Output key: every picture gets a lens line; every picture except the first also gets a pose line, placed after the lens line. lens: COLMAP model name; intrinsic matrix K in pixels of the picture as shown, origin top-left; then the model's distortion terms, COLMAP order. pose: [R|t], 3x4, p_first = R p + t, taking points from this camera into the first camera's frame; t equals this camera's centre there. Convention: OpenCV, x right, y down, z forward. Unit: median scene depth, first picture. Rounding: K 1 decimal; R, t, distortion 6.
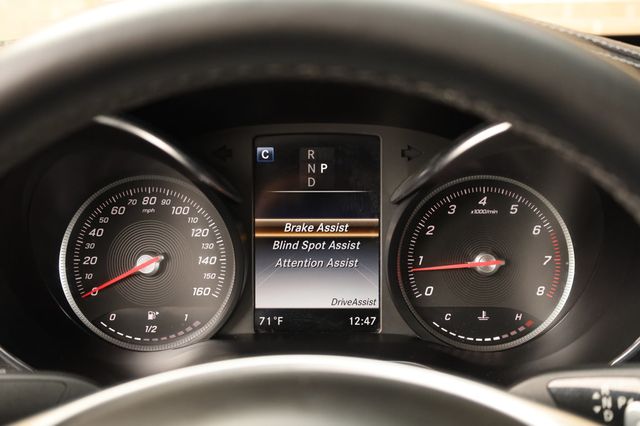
lens RADIAL K [[768.3, 0, 319.8], [0, 768.3, 206.7], [0, 0, 1]] dist [-0.085170, 0.000000]
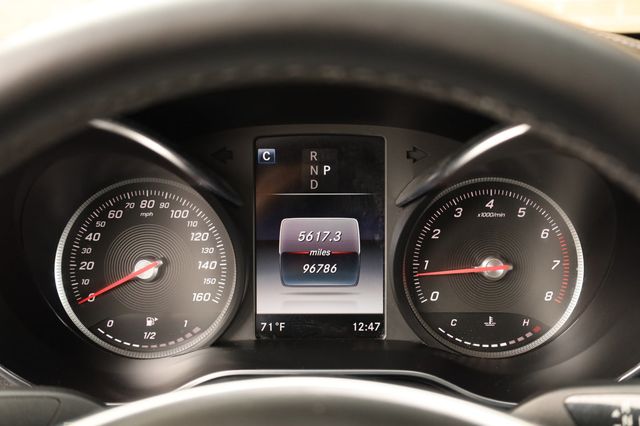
lens RADIAL K [[746.9, 0, 318.7], [0, 746.9, 217.2], [0, 0, 1]] dist [-0.075540, 0.000000]
pose [[0.999993, -0.000694, 0.003761, -0.008674], [0.000610, 0.999747, 0.022478, -0.012178], [-0.003775, -0.022476, 0.999740, 0.053977]]
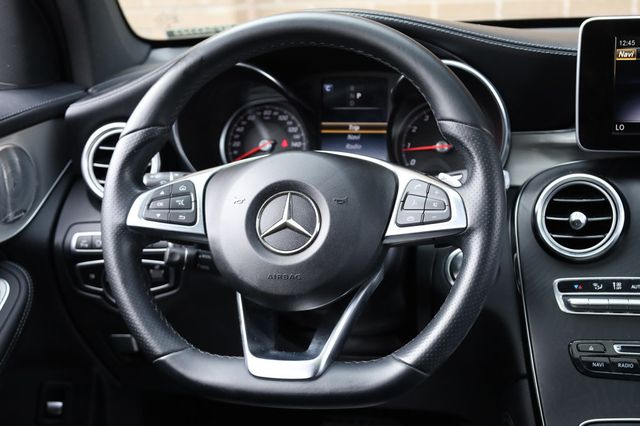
lens RADIAL K [[879.9, 0, 317.2], [0, 879.9, 212.2], [0, 0, 1]] dist [0.020750, 0.000000]
pose [[0.981761, 0.023680, -0.188638, 0.321604], [-0.020605, 0.999621, 0.018248, 0.198812], [0.188999, -0.014028, 0.981877, -1.144248]]
